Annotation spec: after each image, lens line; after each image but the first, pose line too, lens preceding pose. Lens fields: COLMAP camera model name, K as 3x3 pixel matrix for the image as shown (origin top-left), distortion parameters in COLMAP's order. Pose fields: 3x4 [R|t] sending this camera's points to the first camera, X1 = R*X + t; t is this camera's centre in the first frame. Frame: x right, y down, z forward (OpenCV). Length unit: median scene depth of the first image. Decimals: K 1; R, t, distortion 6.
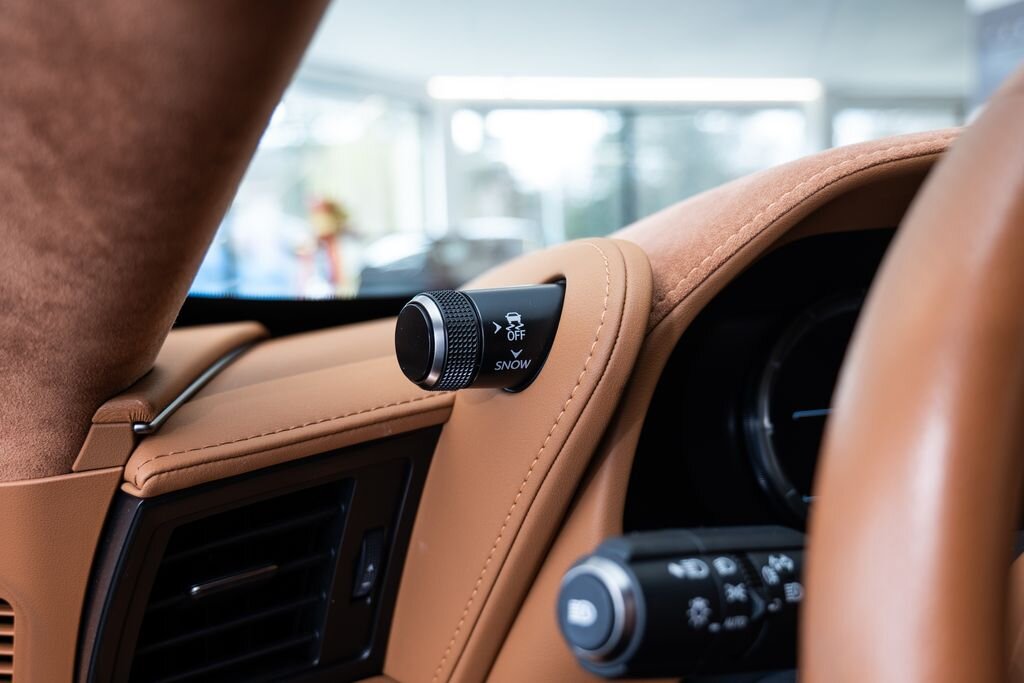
lens RADIAL K [[1059.9, 0, 512.0], [0, 1059.9, 341.5], [0, 0, 1]] dist [-0.000202, -0.001433]
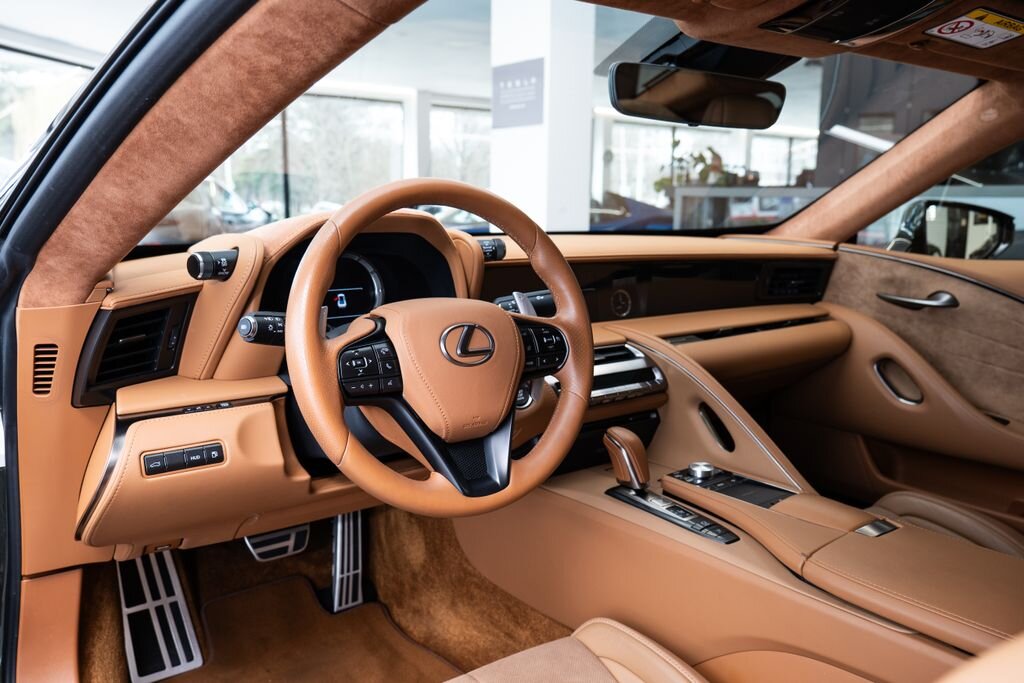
lens RADIAL K [[792.5, 0, 512.0], [0, 792.5, 341.5], [0, 0, 1]] dist [-0.006287, -0.009547]
pose [[0.928684, -0.018445, 0.370412, -0.087194], [-0.017855, 0.995381, 0.094333, -0.016916], [-0.370441, -0.094219, 0.924065, -1.814011]]
